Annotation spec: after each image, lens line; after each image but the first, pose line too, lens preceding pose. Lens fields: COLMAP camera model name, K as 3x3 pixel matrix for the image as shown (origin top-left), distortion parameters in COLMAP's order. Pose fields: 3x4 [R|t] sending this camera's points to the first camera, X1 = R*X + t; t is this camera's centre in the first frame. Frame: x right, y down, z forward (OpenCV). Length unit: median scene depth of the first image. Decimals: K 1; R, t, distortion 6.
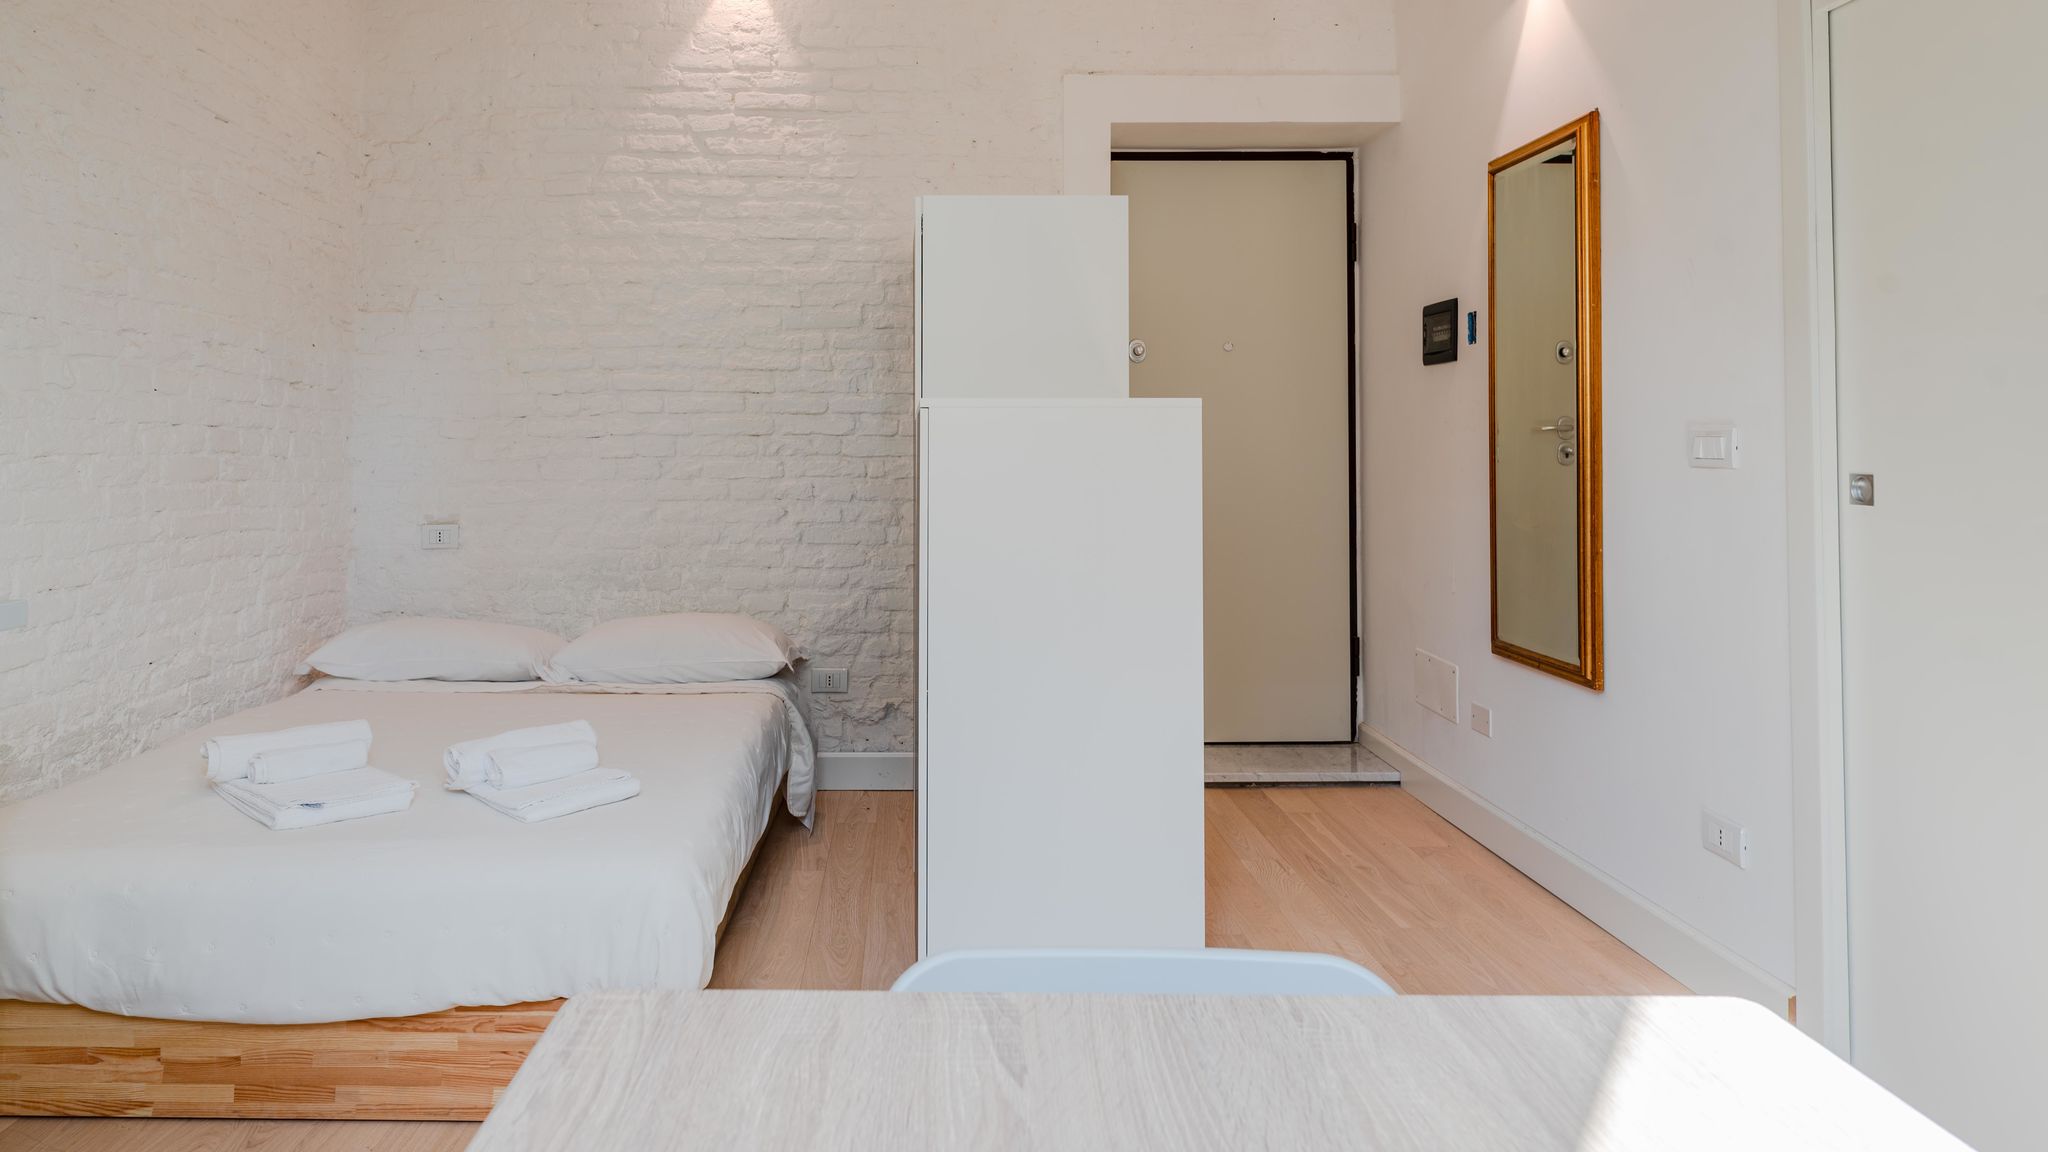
lens RADIAL K [[1237.3, 0, 935.9], [0, 1237.3, 398.4], [0, 0, 1]] dist [0.003072, -0.001745]
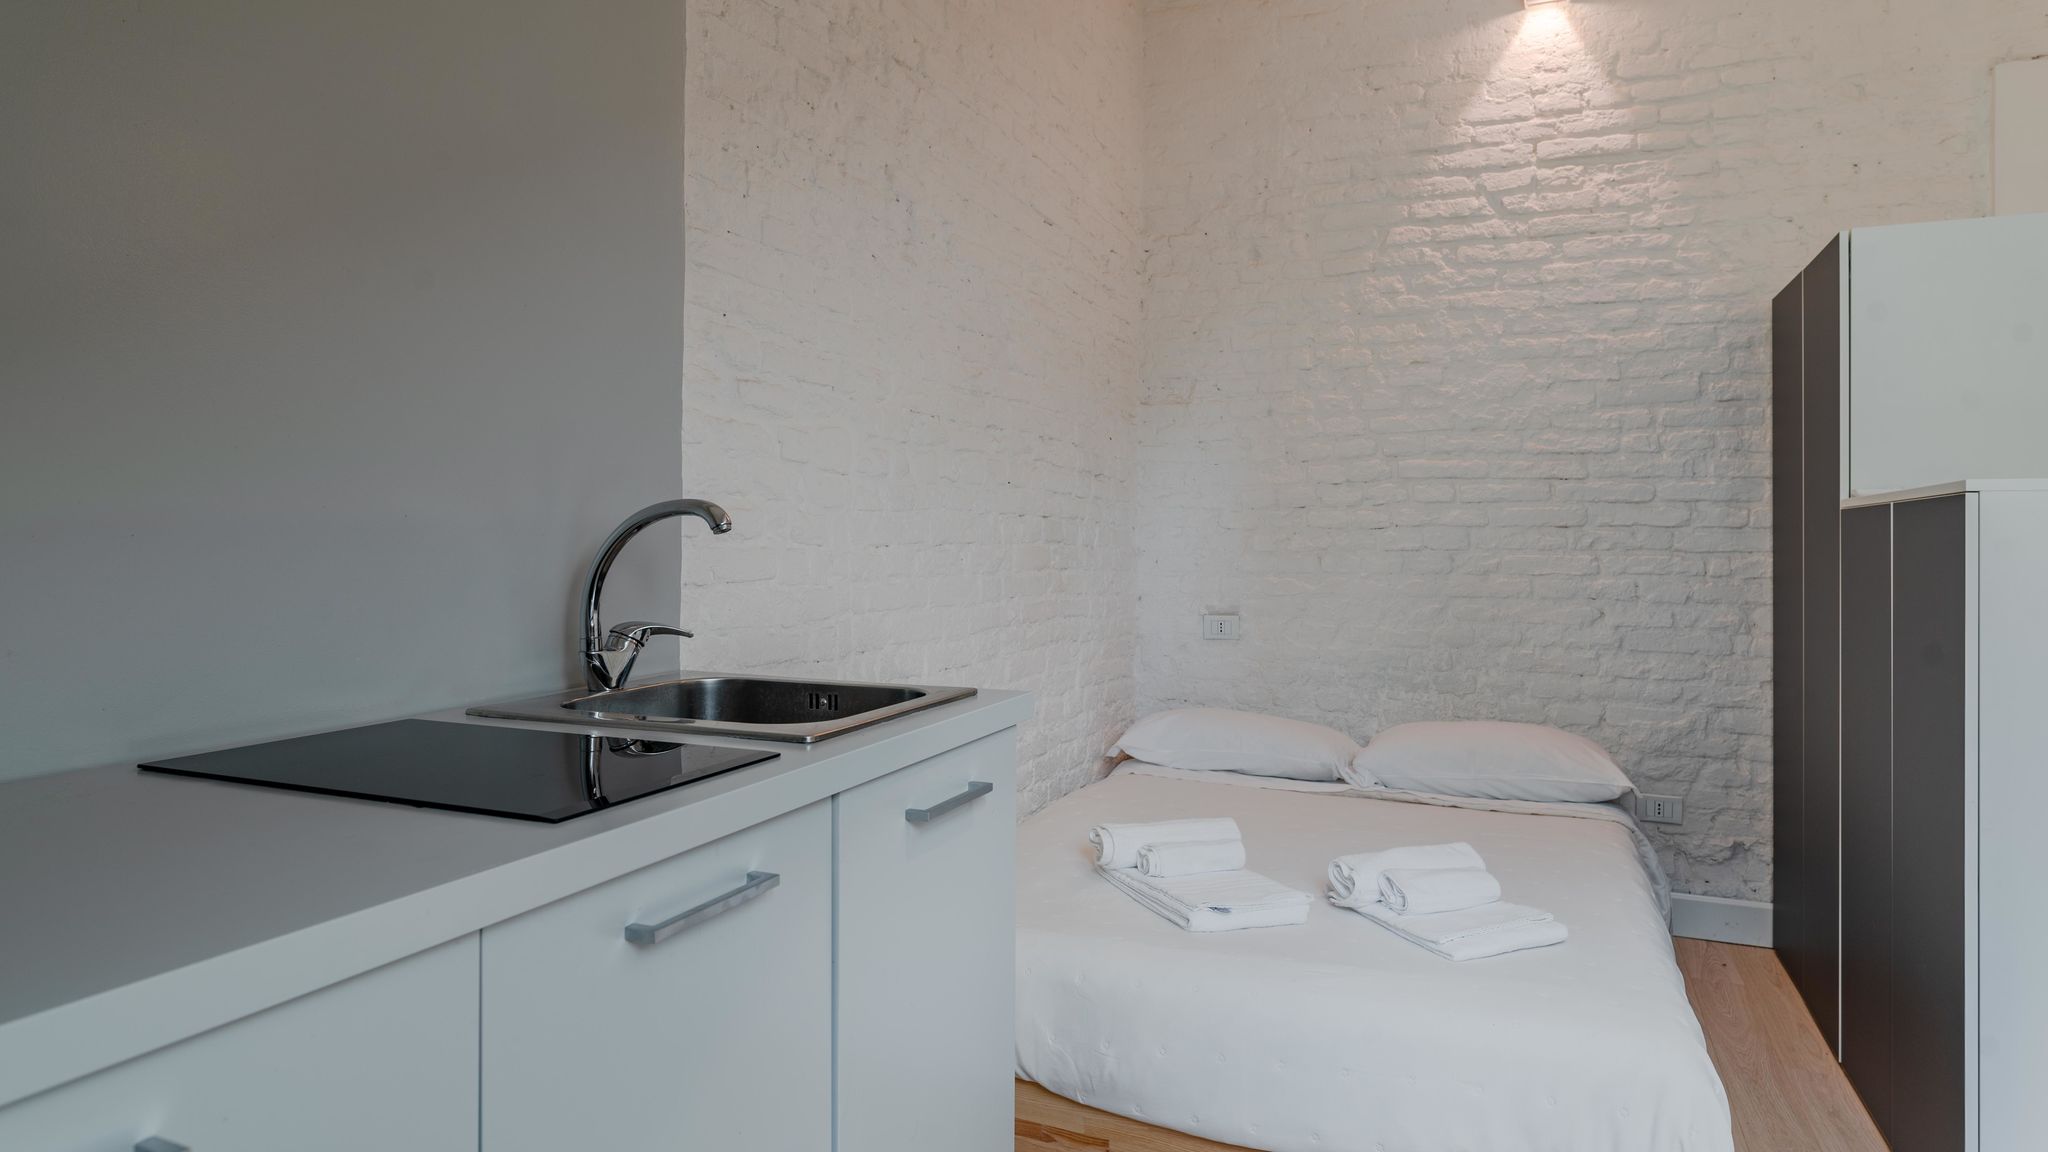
lens RADIAL K [[1207.5, 0, 1032.3], [0, 1207.5, 524.1], [0, 0, 1]] dist [0.005781, 0.001959]
pose [[0.912490, 0.001540, -0.409097, -0.140023], [0.010022, 0.999609, 0.026118, 0.001348], [0.408977, -0.027932, 0.912117, 0.049627]]
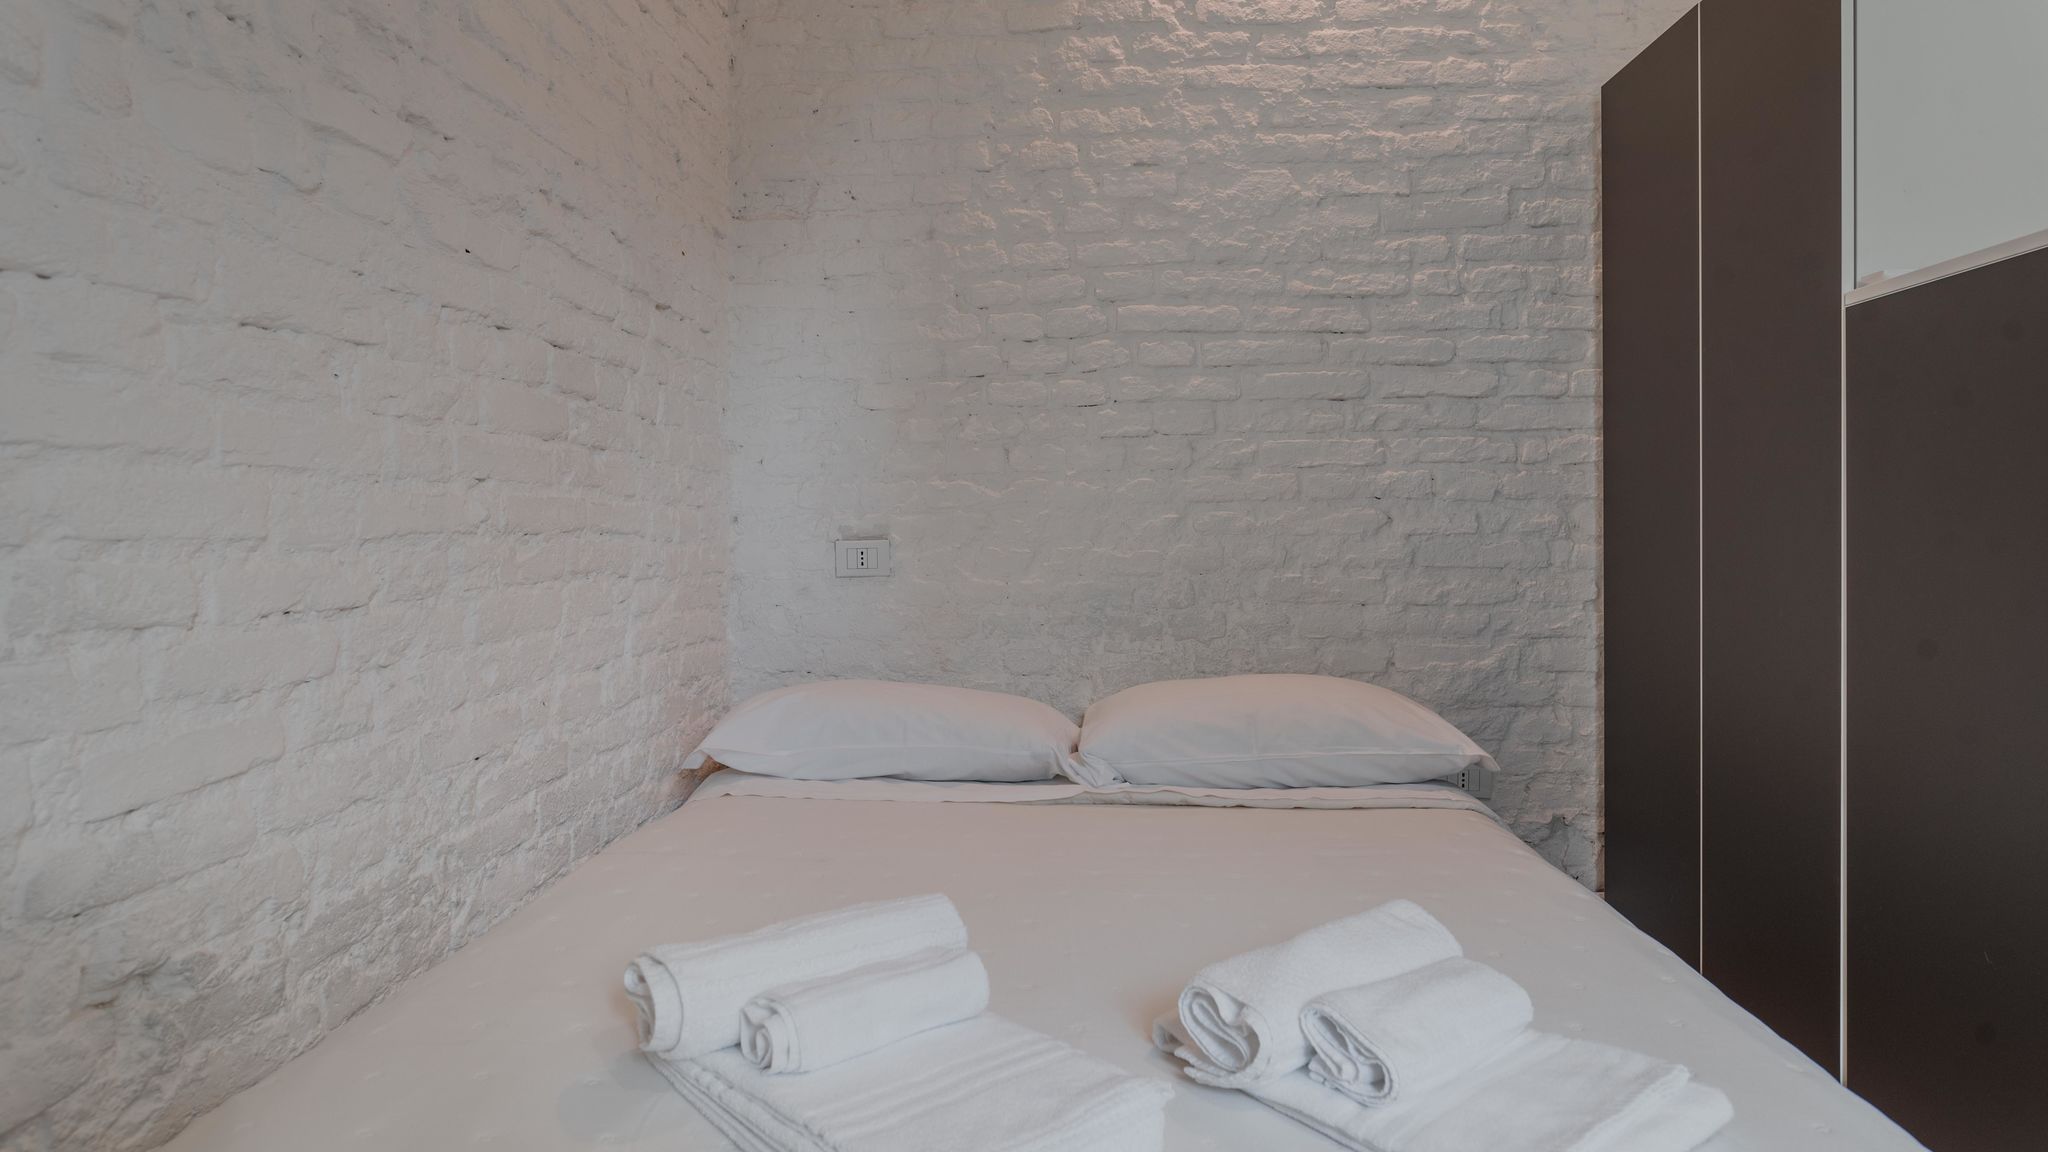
lens RADIAL K [[1207.5, 0, 1036.8], [0, 1207.5, 532.7], [0, 0, 1]] dist [0.005781, 0.001959]
pose [[0.996293, -0.006643, -0.085767, -0.250846], [0.010872, 0.998743, 0.048938, 0.067016], [0.085334, -0.049689, 0.995113, 0.364205]]
